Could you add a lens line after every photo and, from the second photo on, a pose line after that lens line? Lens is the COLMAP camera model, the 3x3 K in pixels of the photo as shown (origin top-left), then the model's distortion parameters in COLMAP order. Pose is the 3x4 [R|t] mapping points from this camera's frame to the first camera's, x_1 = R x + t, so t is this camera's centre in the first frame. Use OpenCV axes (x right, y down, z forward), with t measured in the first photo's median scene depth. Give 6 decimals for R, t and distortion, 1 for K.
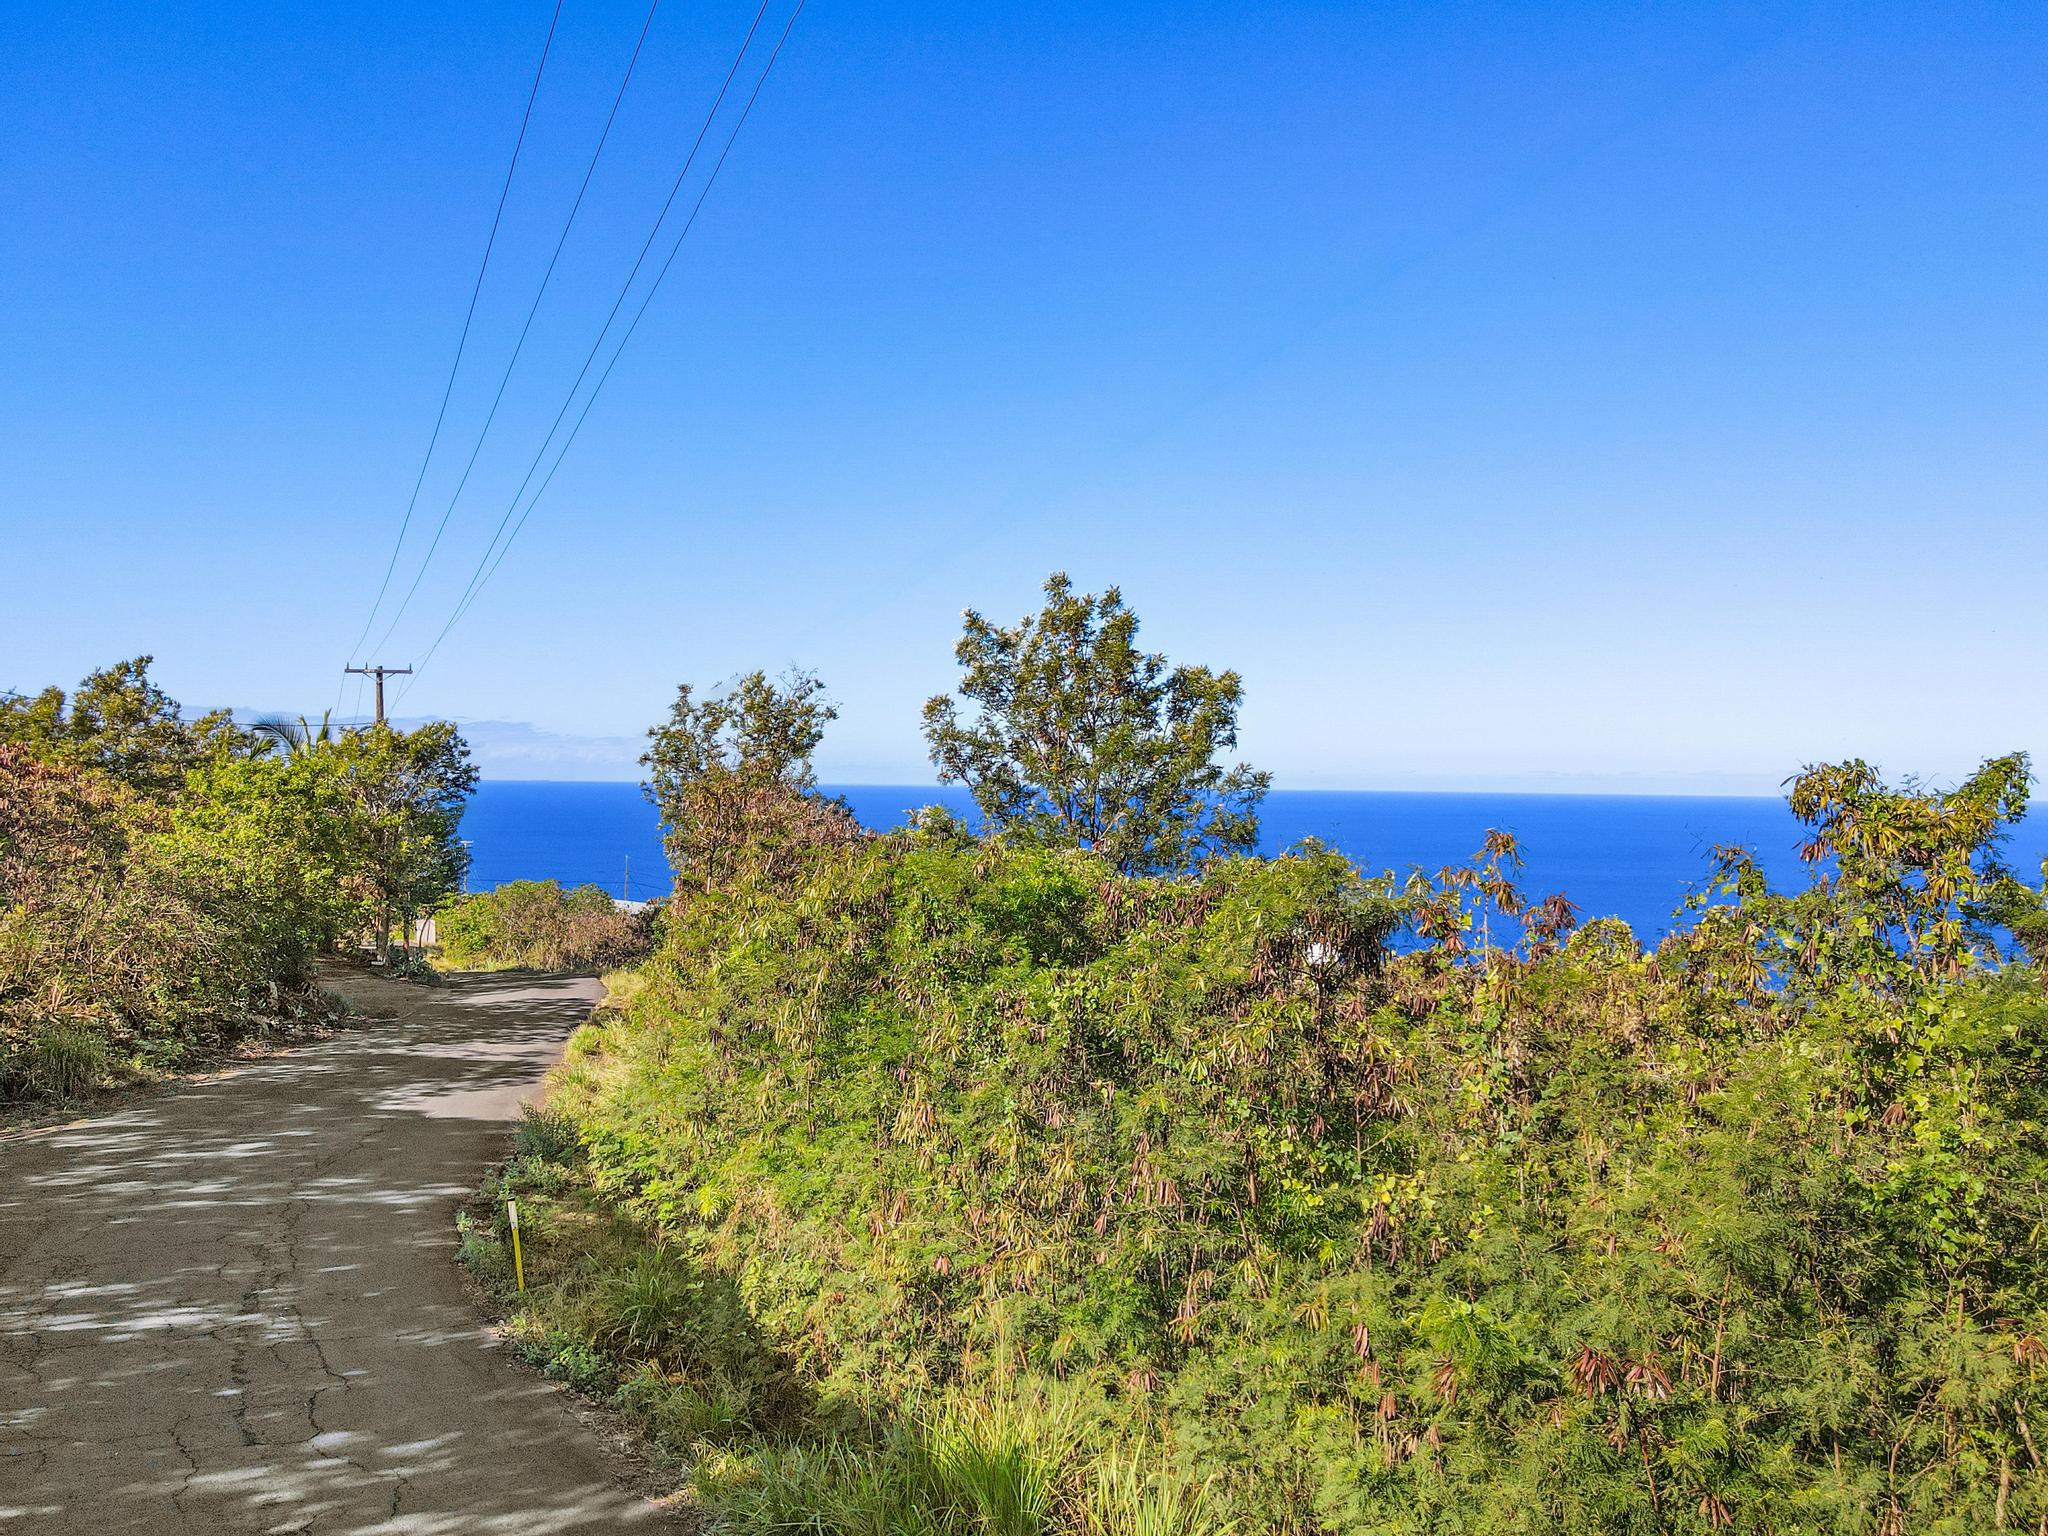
lens RADIAL K [[1502.0, 0, 1022.9], [0, 1502.0, 762.9], [0, 0, 1]] dist [-0.012634, 0.049320]
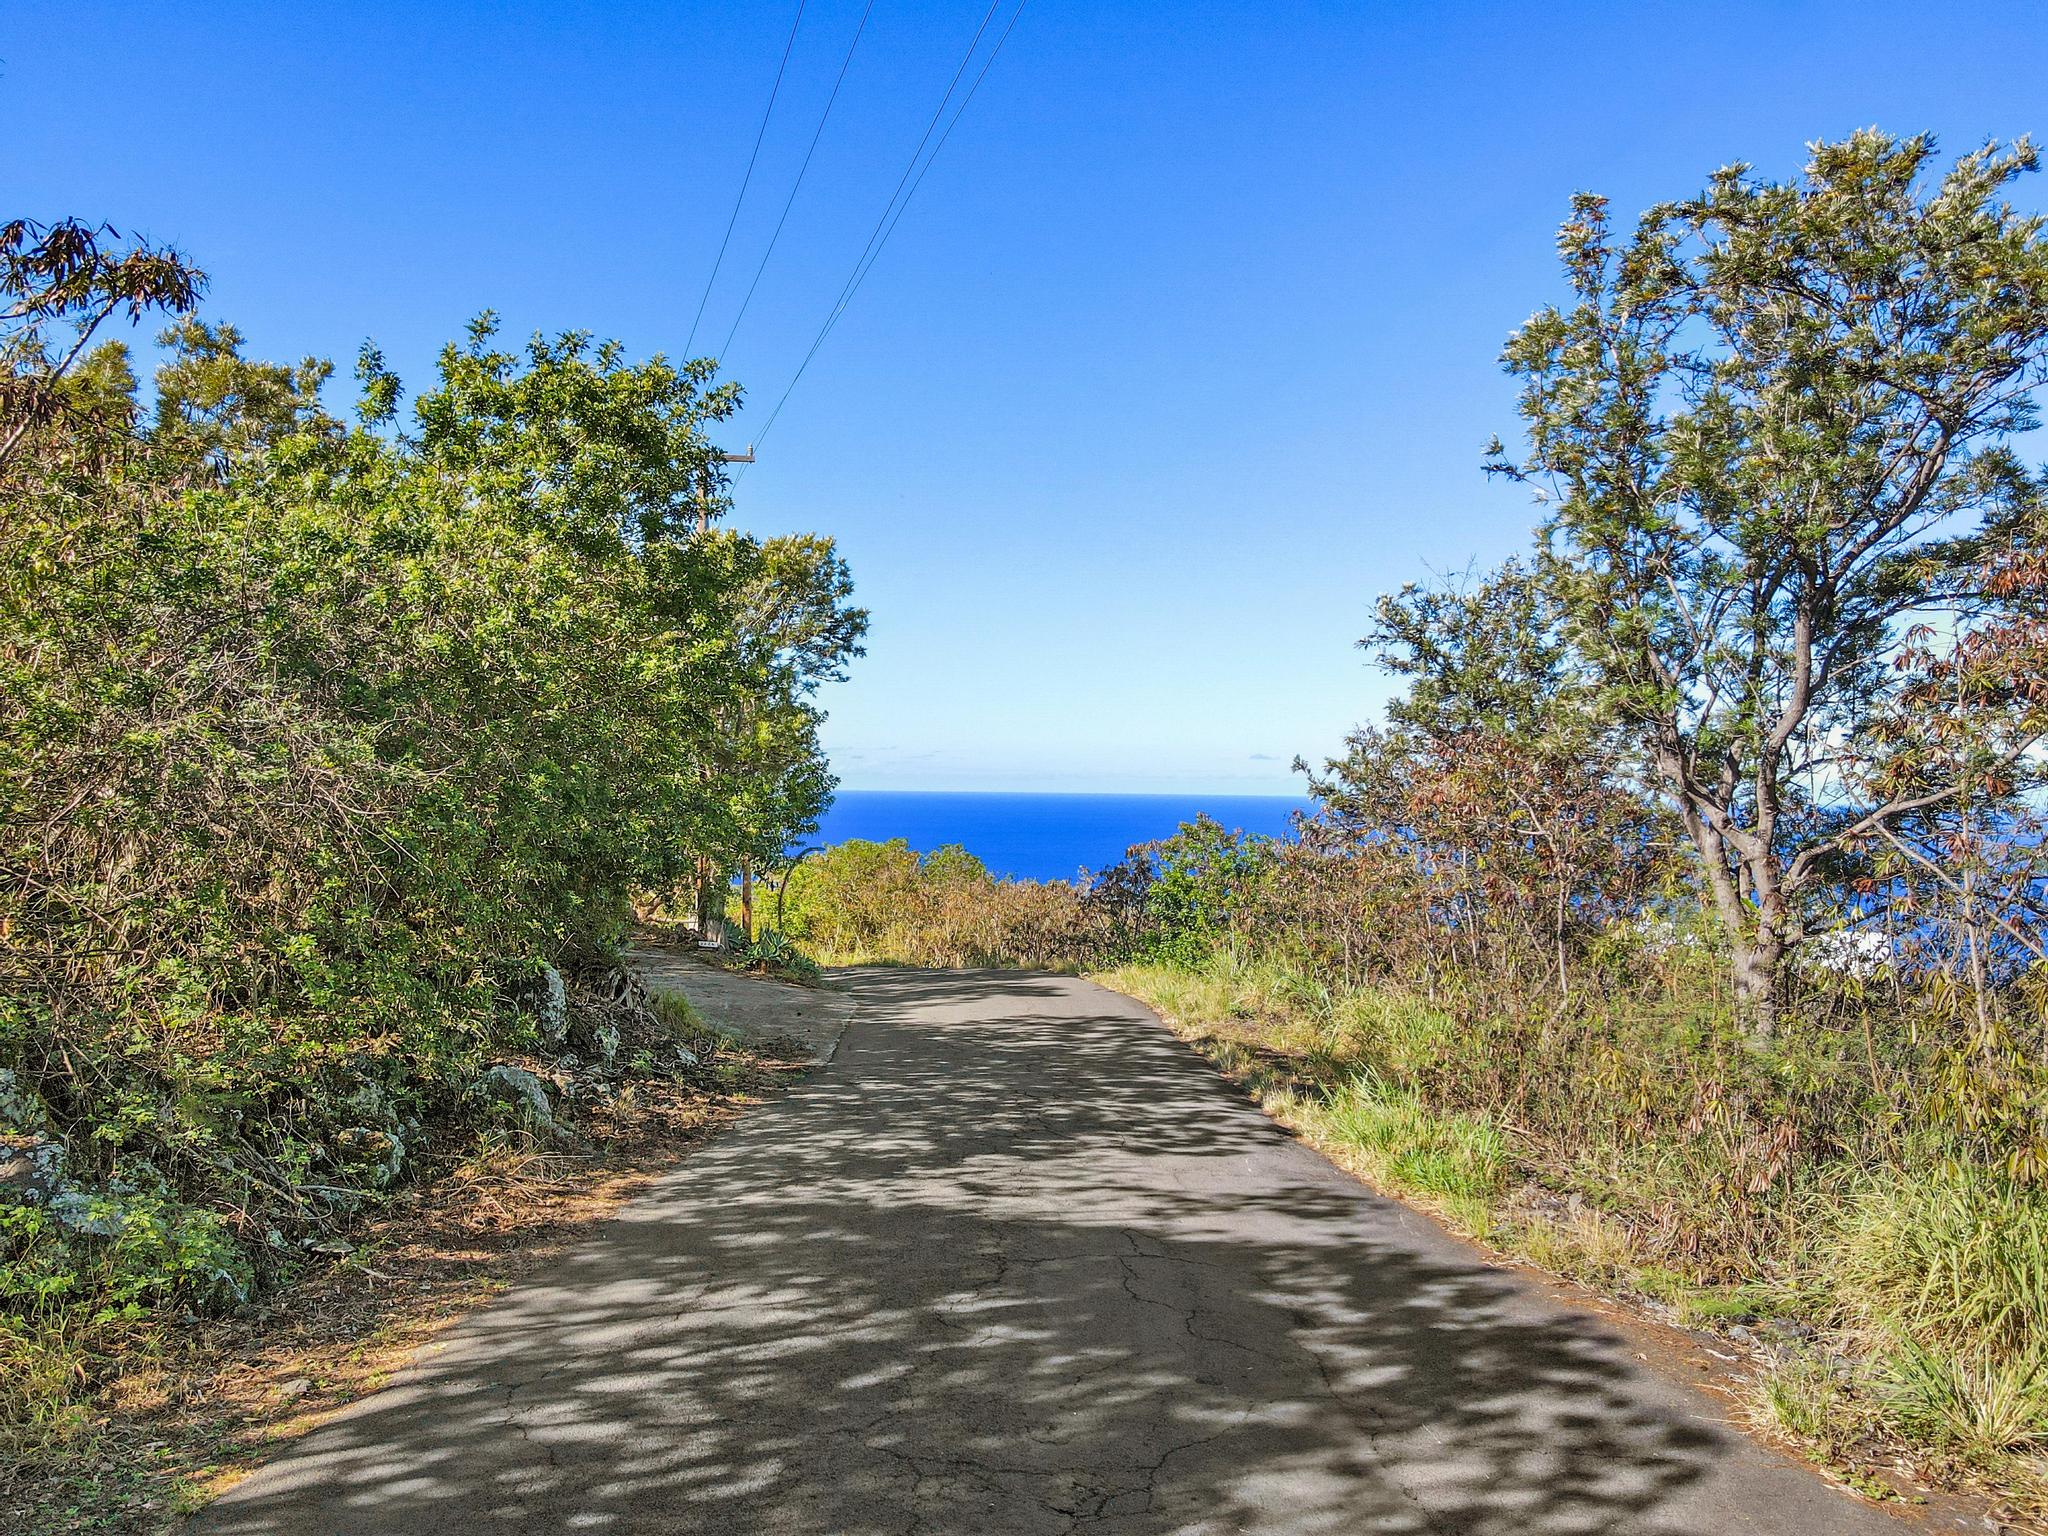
lens RADIAL K [[1502.0, 0, 1022.9], [0, 1502.0, 762.9], [0, 0, 1]] dist [-0.012634, 0.049320]
pose [[0.989980, -0.004158, -0.141147, -0.327995], [0.003279, 0.999974, -0.006460, 0.097243], [0.141170, 0.005933, 0.989968, 0.640415]]
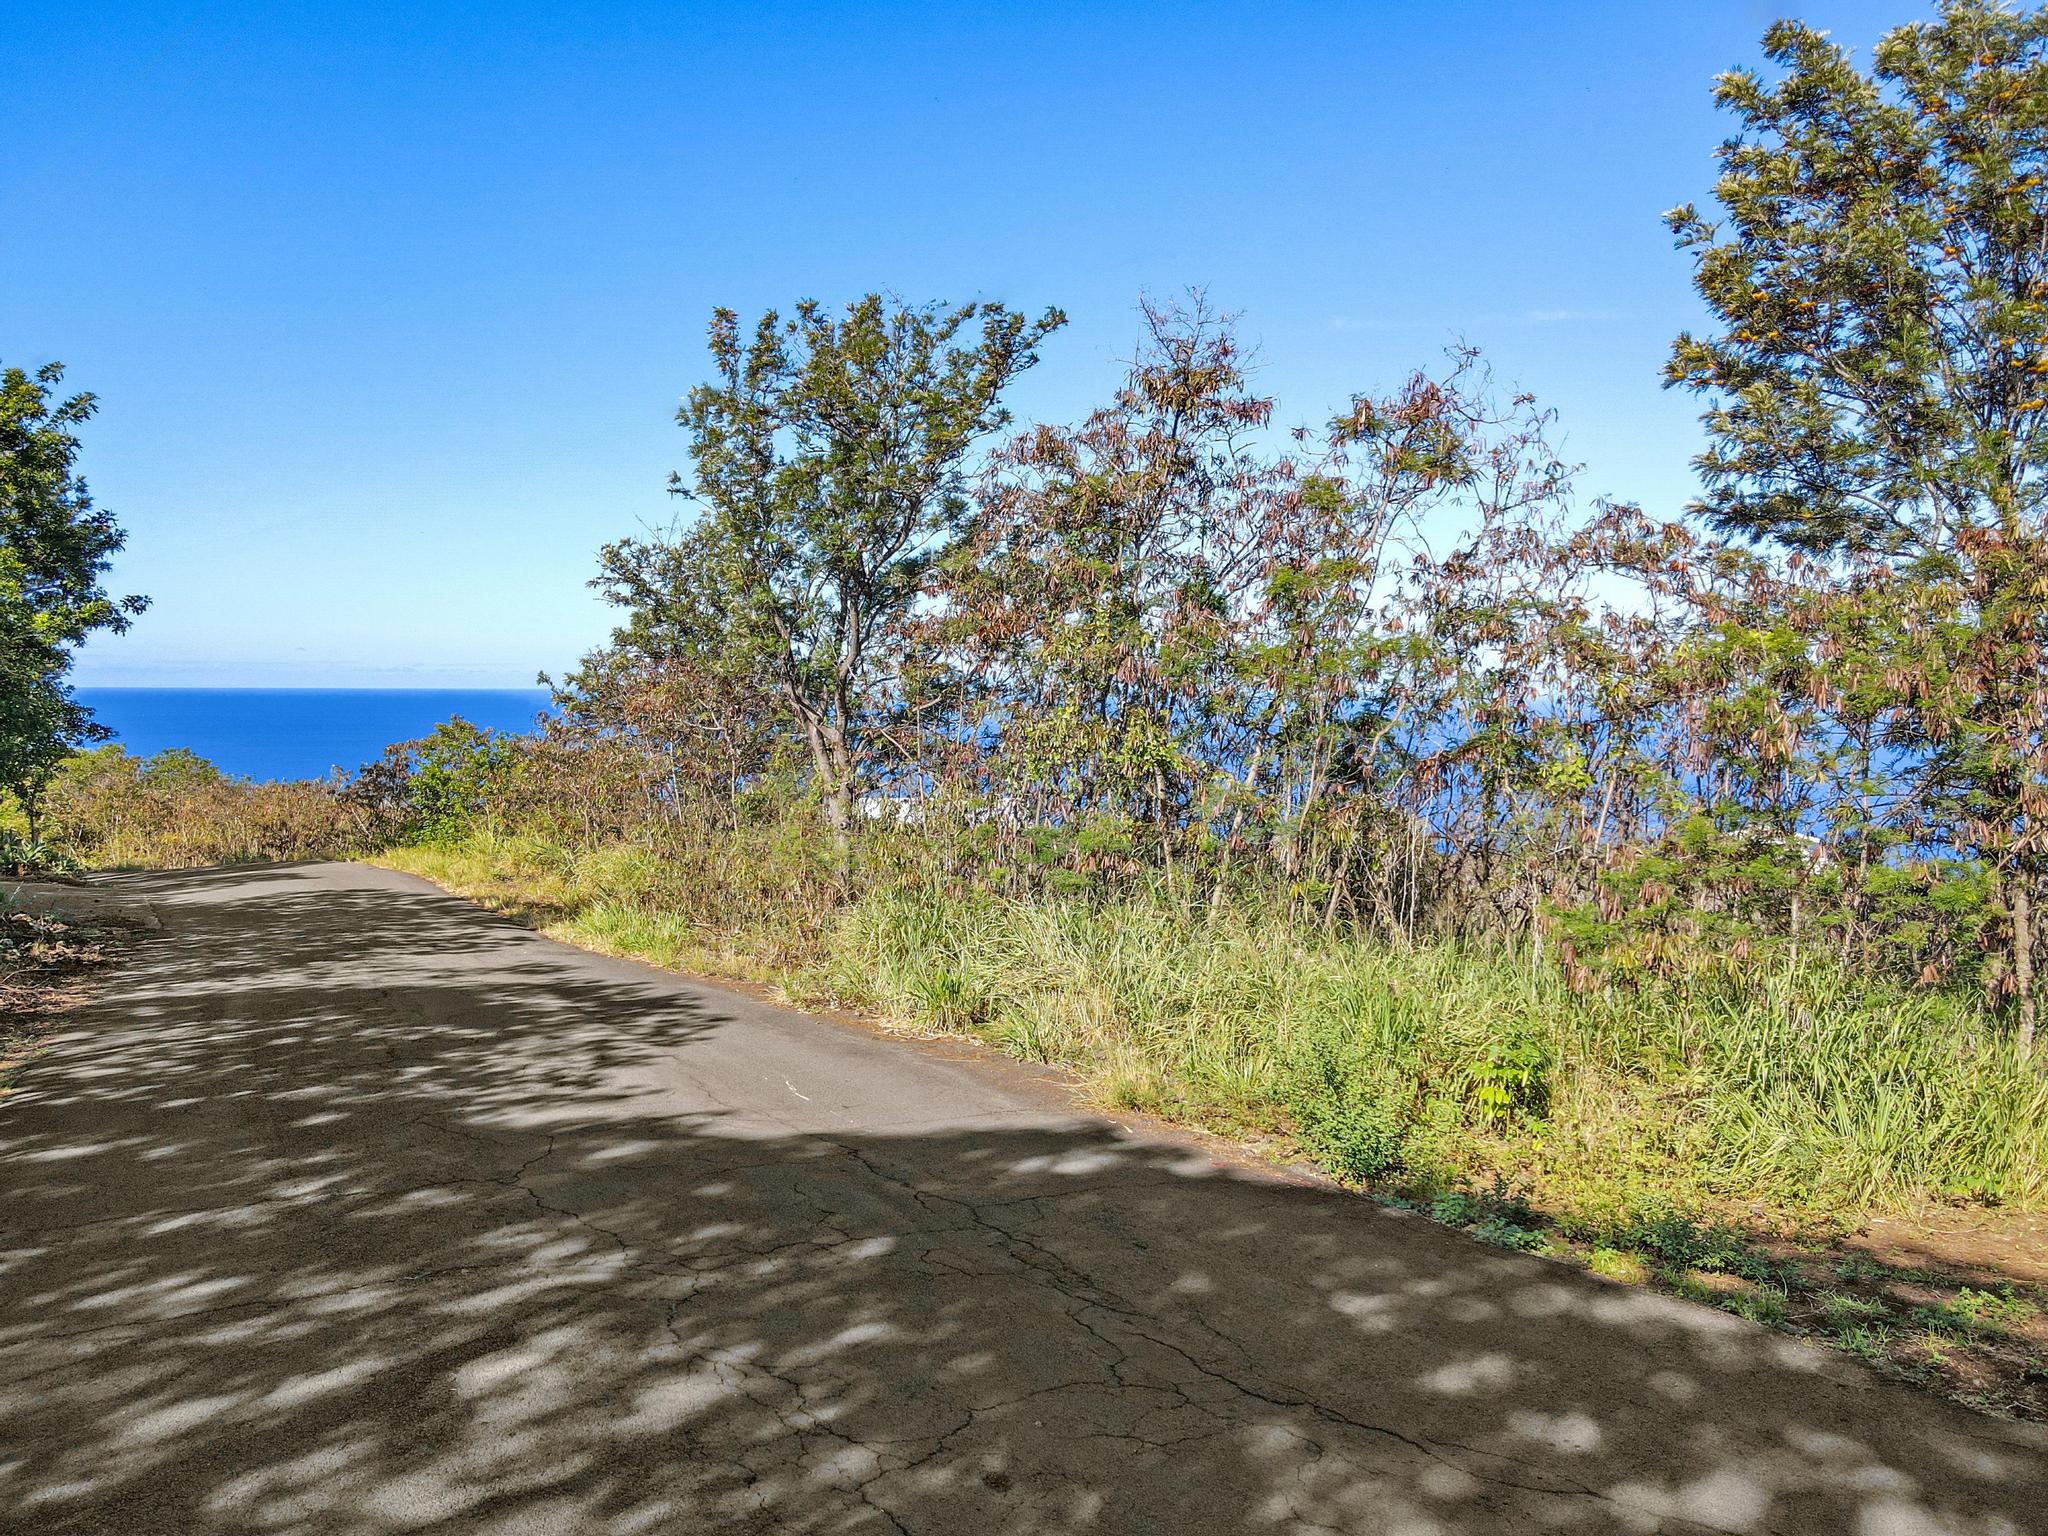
lens RADIAL K [[1582.8, 0, 1024.1], [0, 1582.8, 802.7], [0, 0, 1]] dist [0.000088, 0.002182]
pose [[0.942251, -0.035836, 0.332985, -0.344333], [0.005600, 0.995805, 0.091324, 0.084907], [-0.334861, -0.084186, 0.938499, 0.397497]]
